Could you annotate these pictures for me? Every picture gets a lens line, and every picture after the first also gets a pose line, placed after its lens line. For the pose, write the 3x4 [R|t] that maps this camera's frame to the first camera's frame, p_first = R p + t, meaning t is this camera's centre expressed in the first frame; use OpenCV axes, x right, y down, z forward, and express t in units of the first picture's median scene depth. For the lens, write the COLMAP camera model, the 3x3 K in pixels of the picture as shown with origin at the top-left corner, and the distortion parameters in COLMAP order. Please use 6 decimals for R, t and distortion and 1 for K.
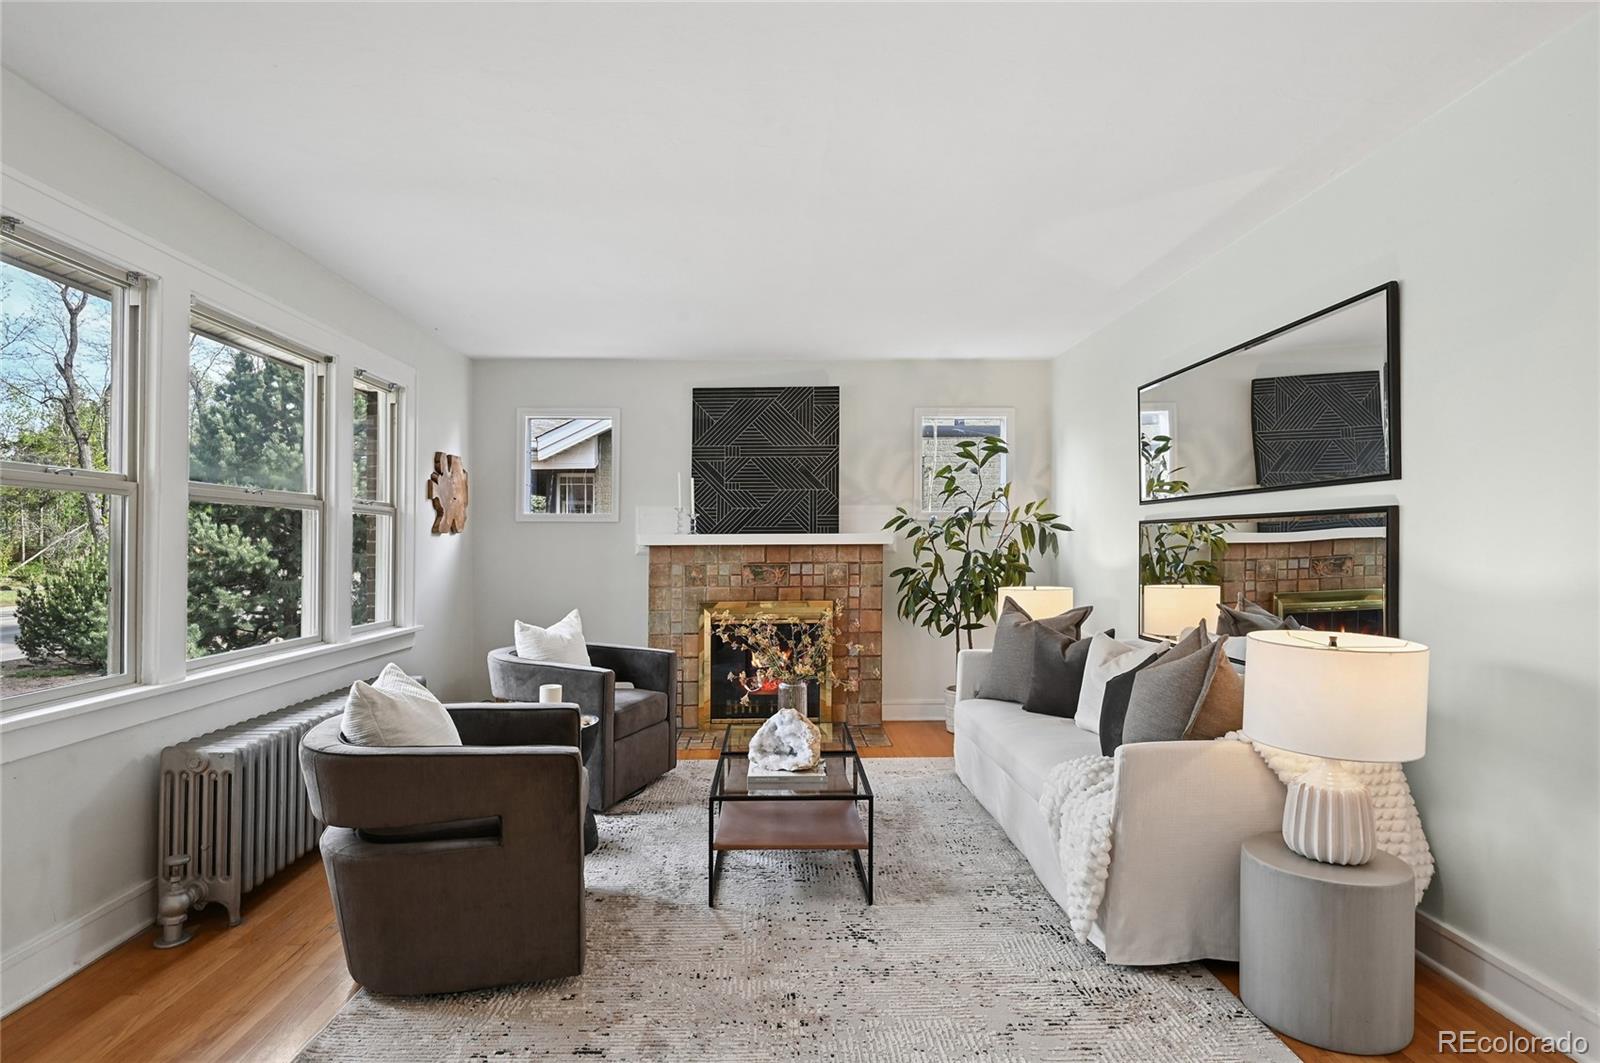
lens RADIAL K [[820.8, 0, 803.8], [0, 820.8, 535.1], [0, 0, 1]] dist [-0.001418, -0.000052]
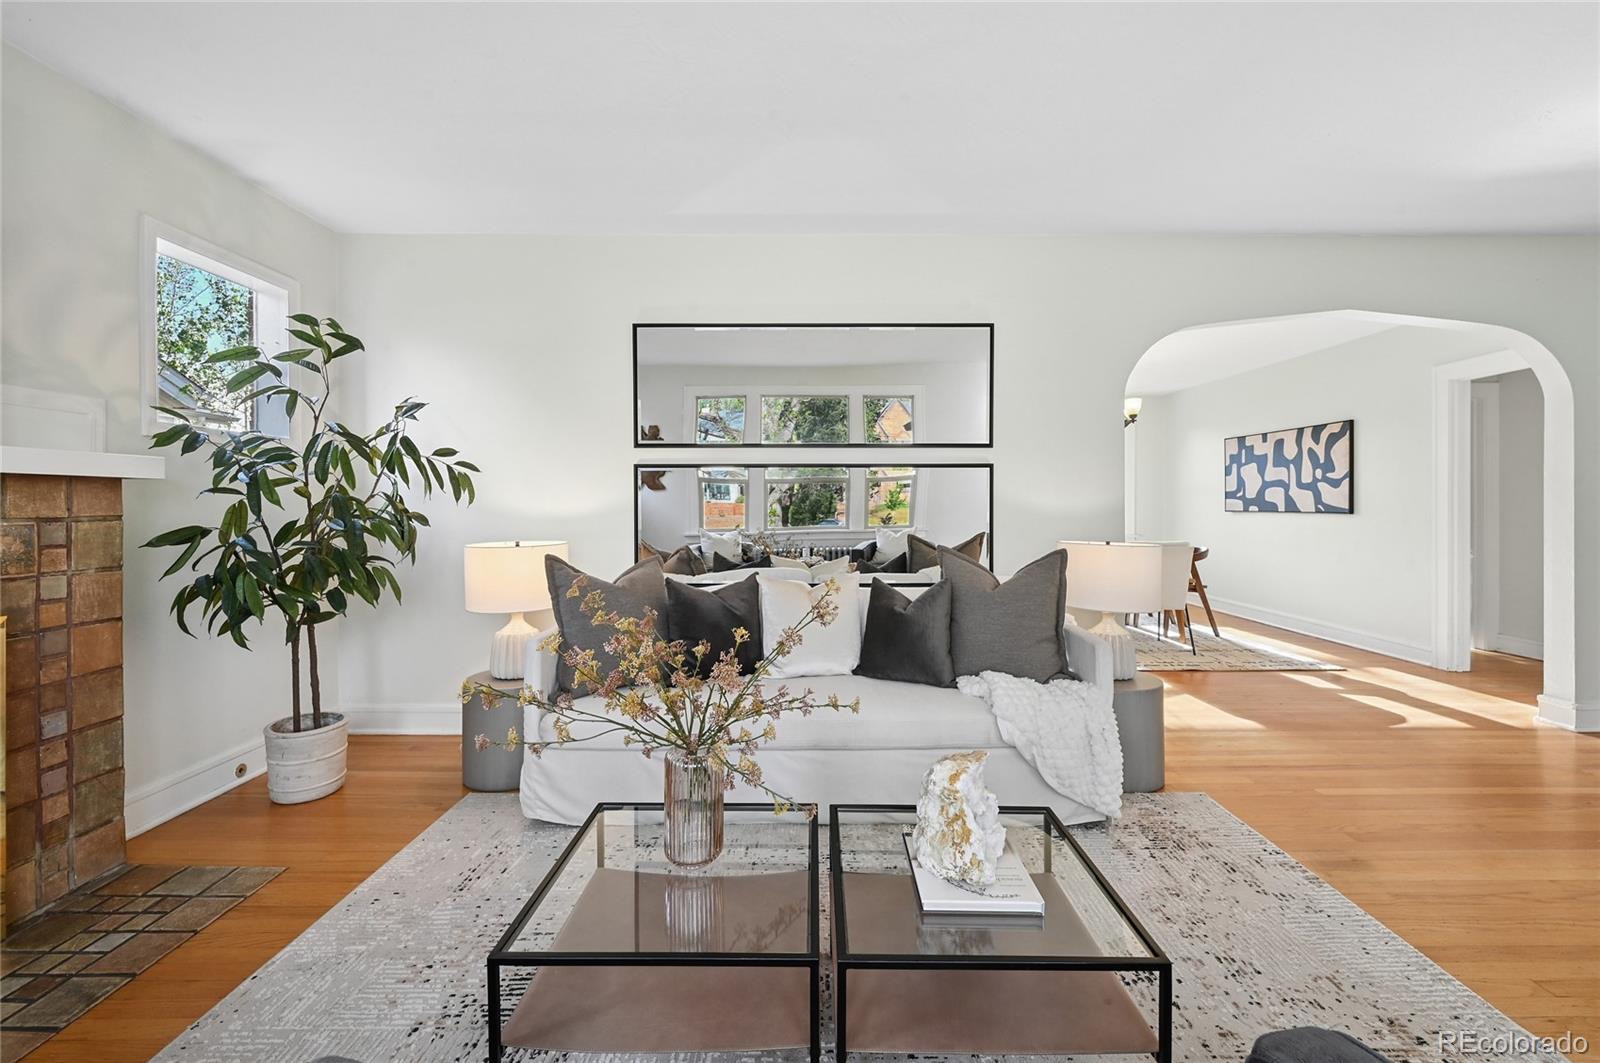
lens RADIAL K [[636.8, 0, 803.8], [0, 636.8, 517.7], [0, 0, 1]] dist [0.000424, 0.000964]
pose [[0.054584, -0.012660, 0.998429, -0.251594], [-0.007053, 0.999890, 0.013064, 0.026116], [-0.998484, -0.007755, 0.054489, 0.602836]]
